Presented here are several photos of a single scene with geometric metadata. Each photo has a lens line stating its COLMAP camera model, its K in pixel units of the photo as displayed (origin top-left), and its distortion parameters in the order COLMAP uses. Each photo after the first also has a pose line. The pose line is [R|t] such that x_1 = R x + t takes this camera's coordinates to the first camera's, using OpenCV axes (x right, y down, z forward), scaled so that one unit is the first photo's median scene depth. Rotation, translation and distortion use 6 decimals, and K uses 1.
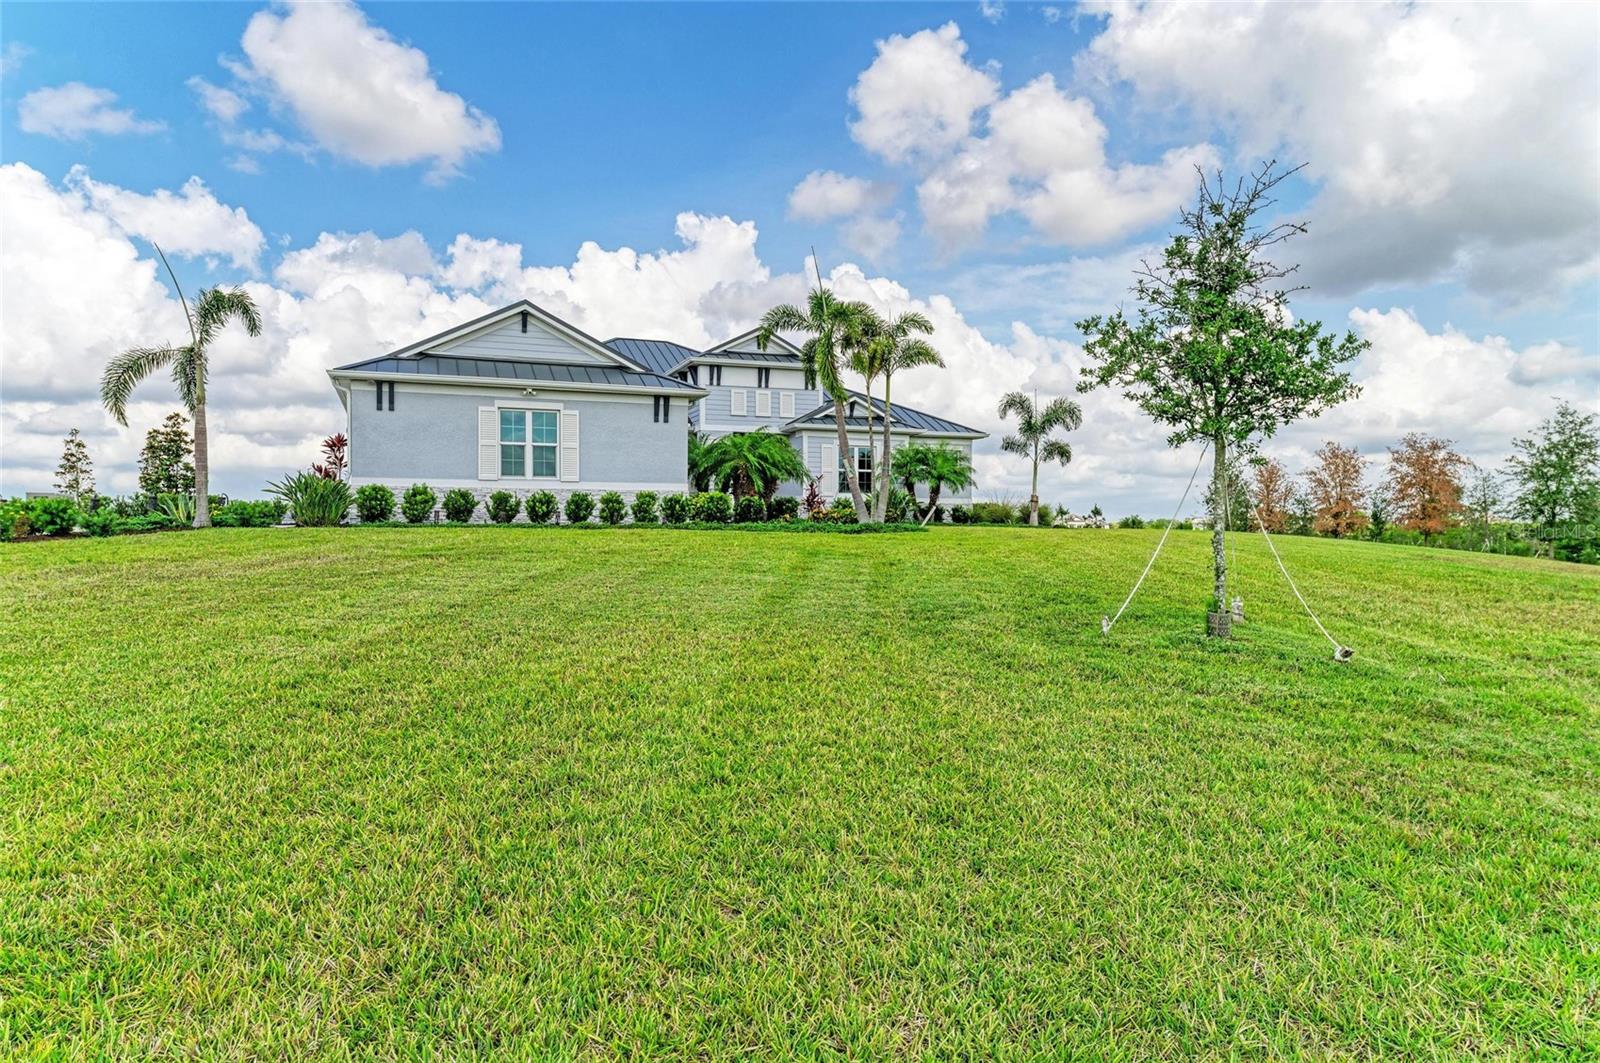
lens RADIAL K [[1072.3, 0, 798.2], [0, 1072.3, 555.4], [0, 0, 1]] dist [0.005563, 0.001899]
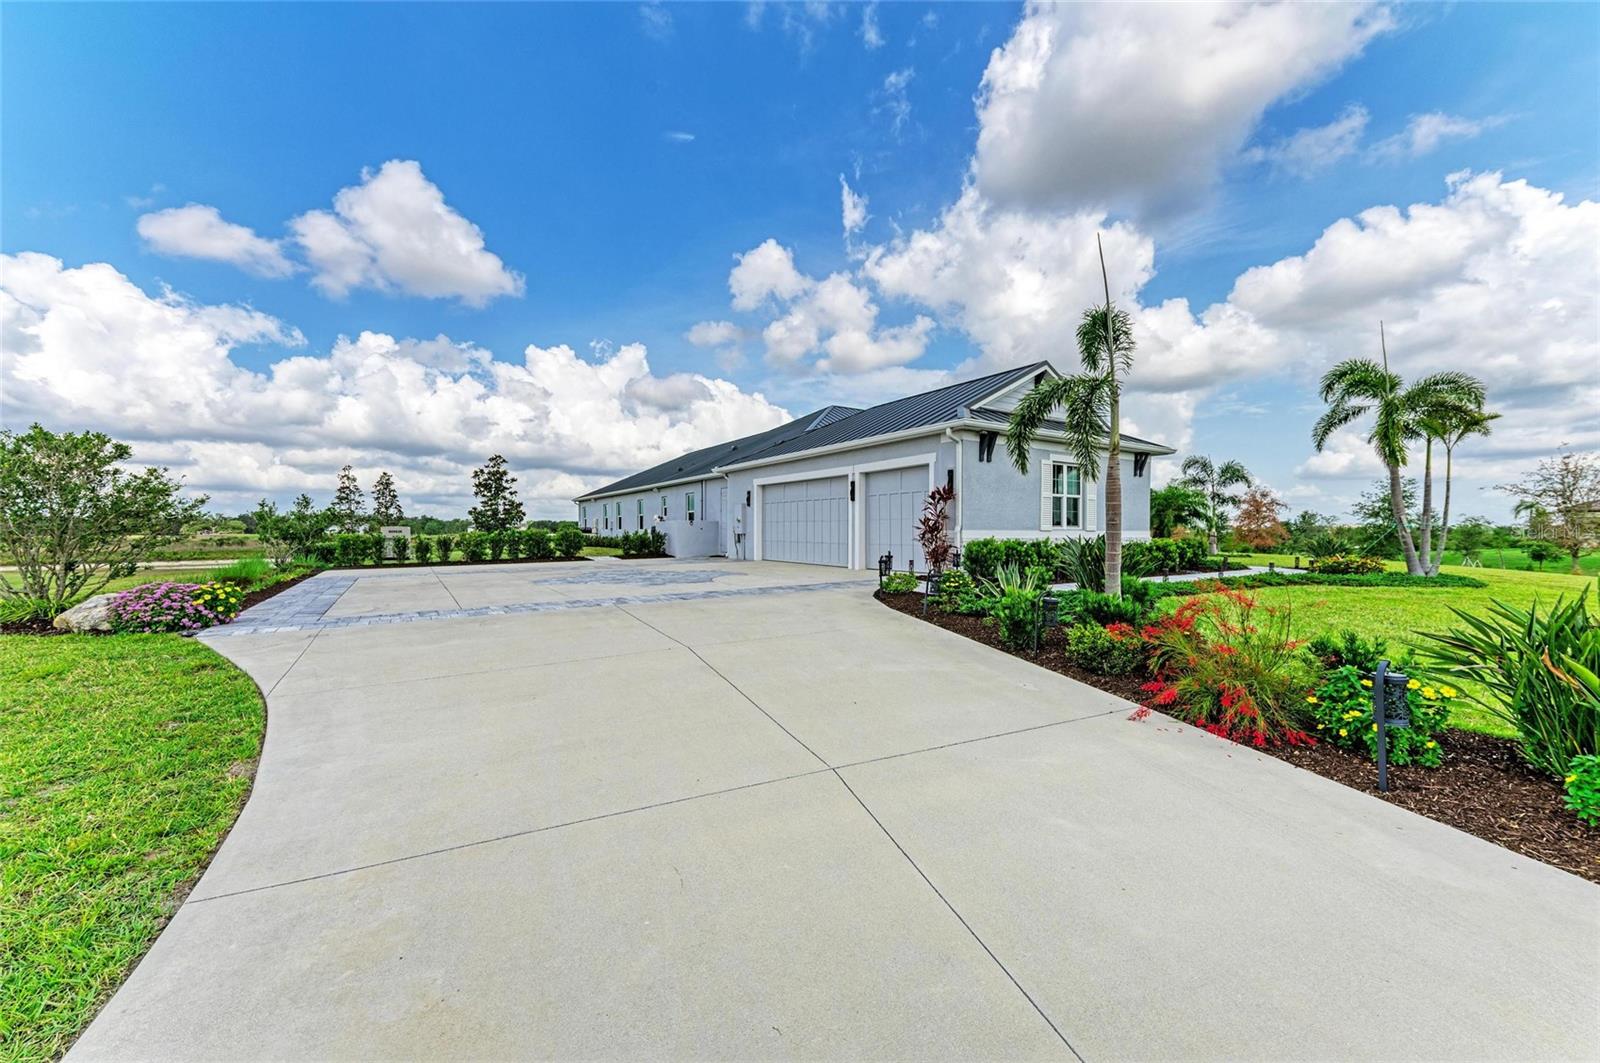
lens RADIAL K [[617.1, 0, 800.0], [0, 617.1, 531.5], [0, 0, 1]] dist [0.008563, -0.000421]
pose [[0.974531, 0.000122, 0.224253, -0.458173], [0.004434, 0.999794, -0.019809, -0.041073], [-0.224209, 0.020298, 0.974330, 0.328059]]
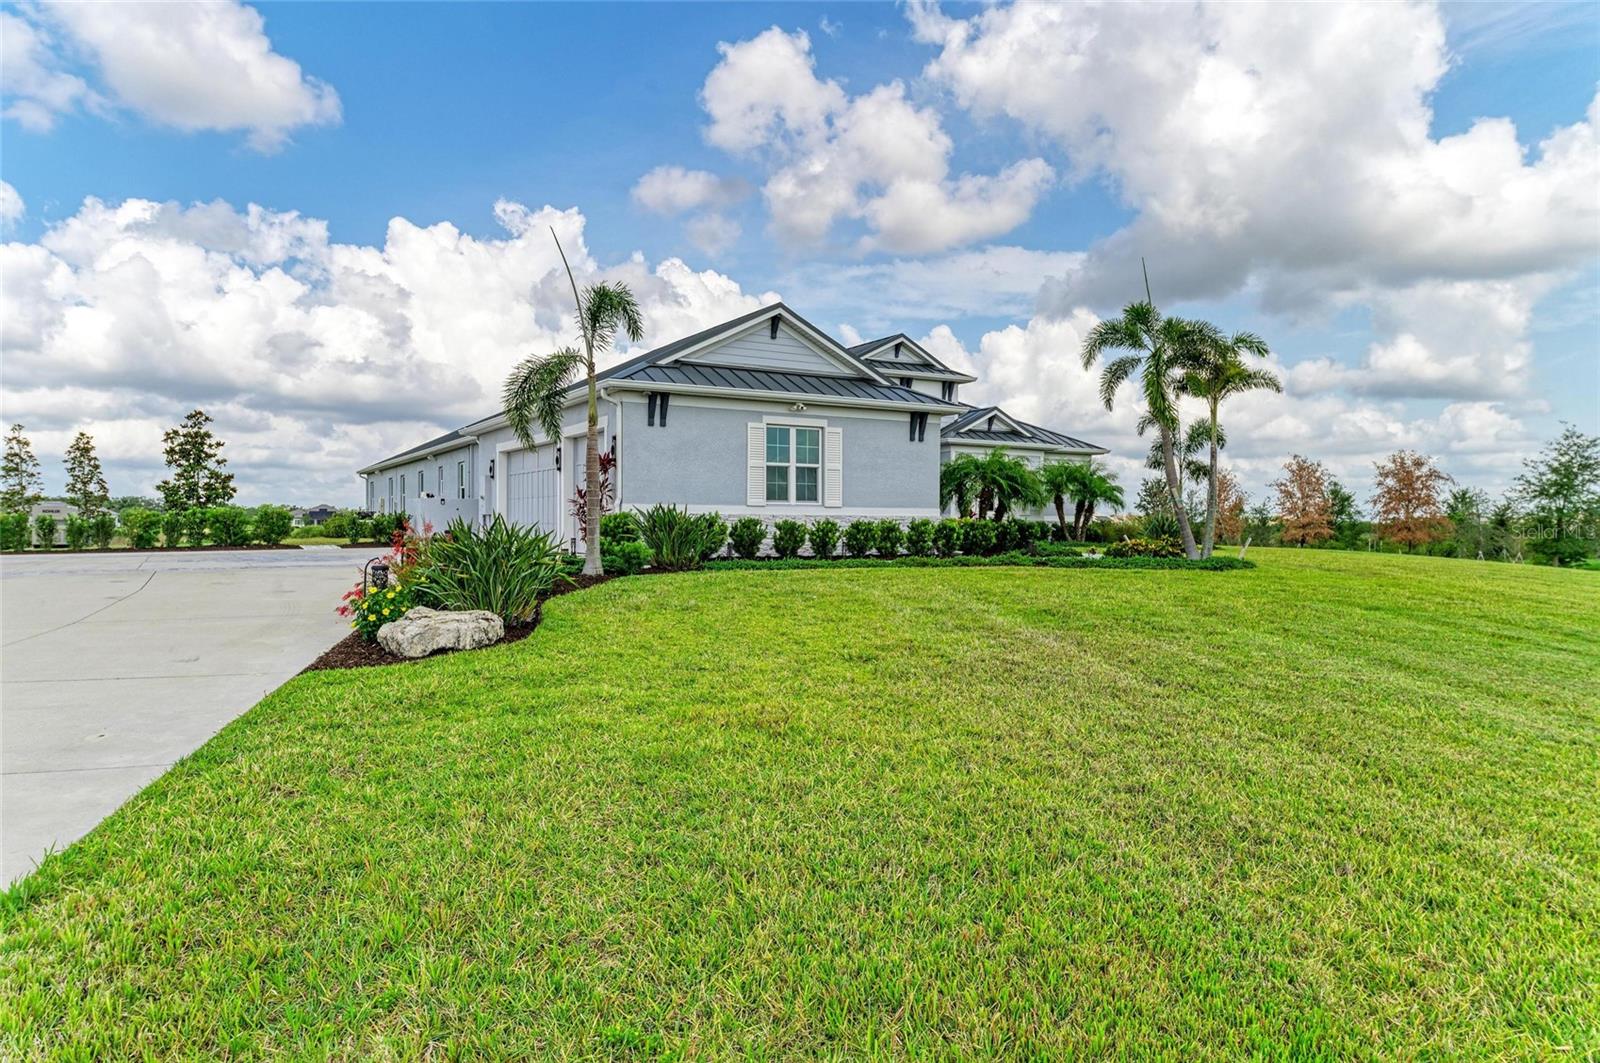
lens RADIAL K [[1077.3, 0, 800.0], [0, 1077.3, 531.5], [0, 0, 1]] dist [0.001769, 0.002322]
pose [[0.984241, 0.001208, 0.176828, -0.285804], [0.001759, 0.999860, -0.016619, -0.024225], [-0.176823, 0.016668, 0.984101, 0.087321]]
